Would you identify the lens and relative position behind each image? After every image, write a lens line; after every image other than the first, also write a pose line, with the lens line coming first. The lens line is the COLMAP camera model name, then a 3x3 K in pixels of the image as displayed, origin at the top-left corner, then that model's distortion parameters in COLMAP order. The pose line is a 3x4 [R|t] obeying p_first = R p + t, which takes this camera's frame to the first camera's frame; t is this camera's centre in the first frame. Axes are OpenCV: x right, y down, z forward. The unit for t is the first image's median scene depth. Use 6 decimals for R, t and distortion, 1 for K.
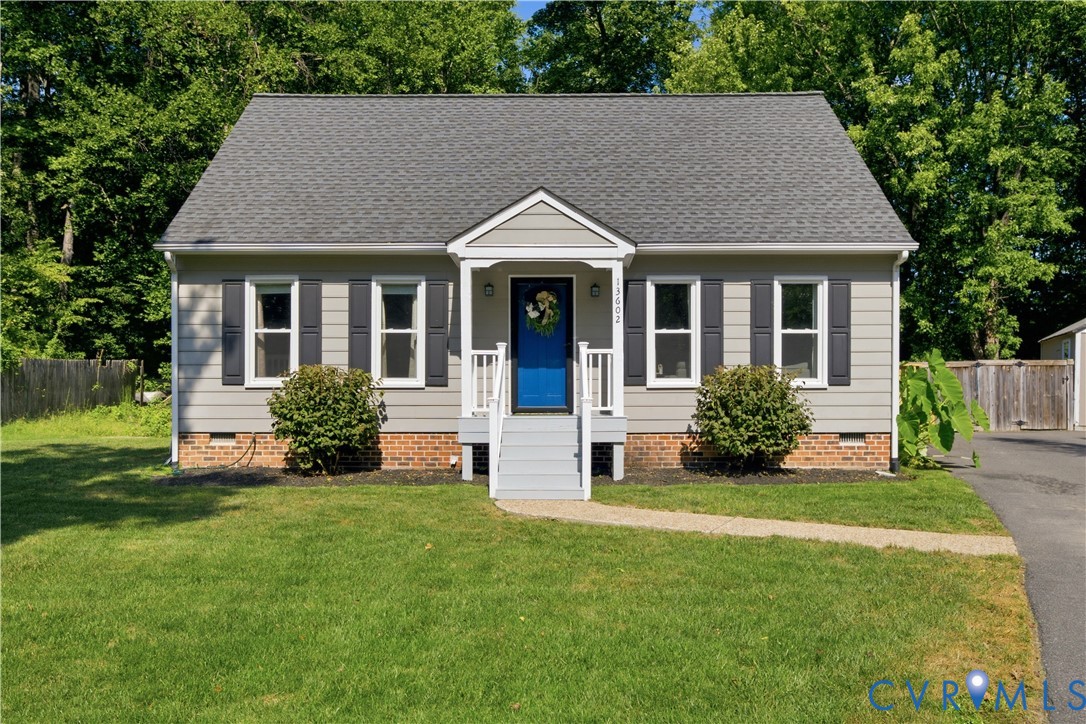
lens RADIAL K [[812.0, 0, 542.8], [0, 812.0, 393.7], [0, 0, 1]] dist [0.000264, 0.004193]
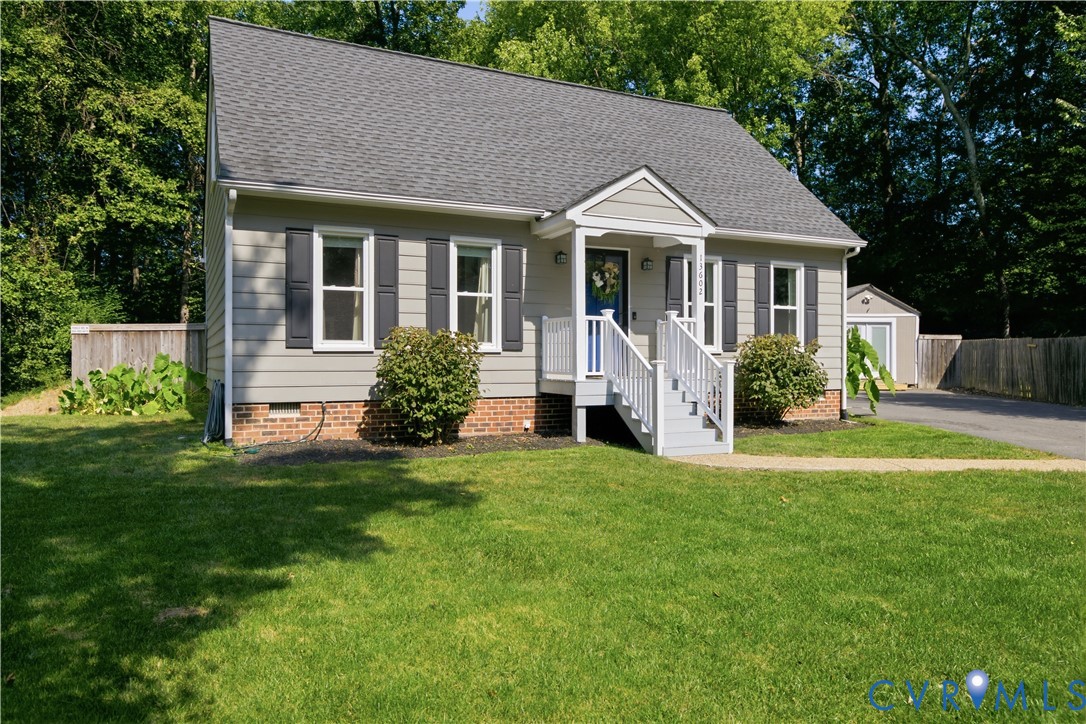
lens RADIAL K [[751.9, 0, 549.1], [0, 751.9, 364.8], [0, 0, 1]] dist [-0.005038, -0.000262]
pose [[0.895729, -0.002616, 0.444593, -0.501265], [0.002695, 0.999996, 0.000453, 0.007538], [-0.444592, 0.000793, 0.895733, 0.150282]]
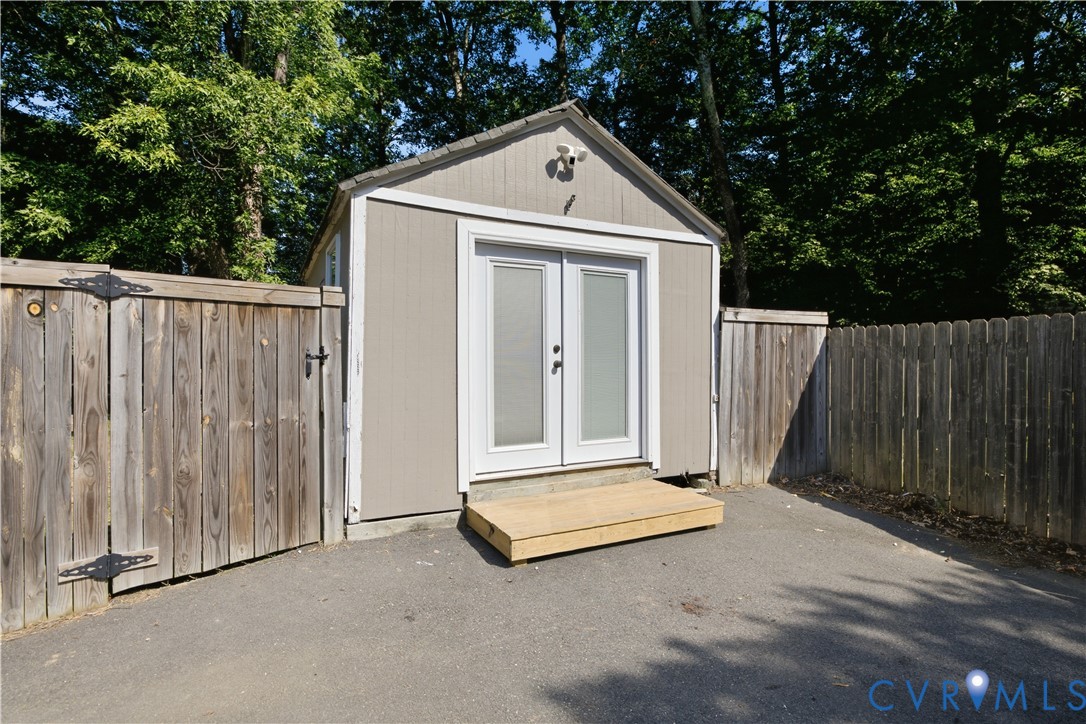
lens RADIAL K [[525.8, 0, 541.1], [0, 525.8, 368.8], [0, 0, 1]] dist [-0.003951, 0.000989]
pose [[0.650074, -0.010831, 0.759794, 0.973509], [0.008206, 0.999940, 0.007233, -0.026486], [-0.759827, 0.001533, 0.650124, 1.443442]]
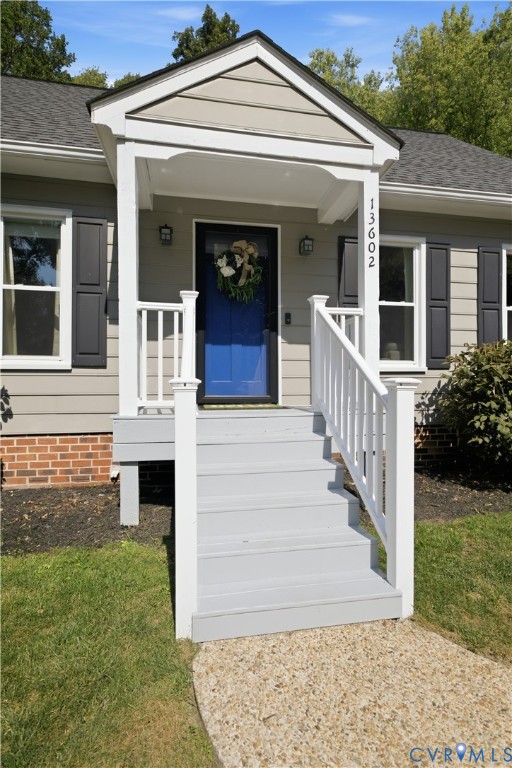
lens RADIAL K [[371.9, 0, 256.0], [0, 371.9, 384.0], [0, 0, 1]] dist [-0.003951, 0.000989]
pose [[0.982606, -0.000727, 0.185703, -0.048476], [0.001492, 0.999991, -0.003981, 0.006438], [-0.185699, 0.004189, 0.982598, 0.656361]]
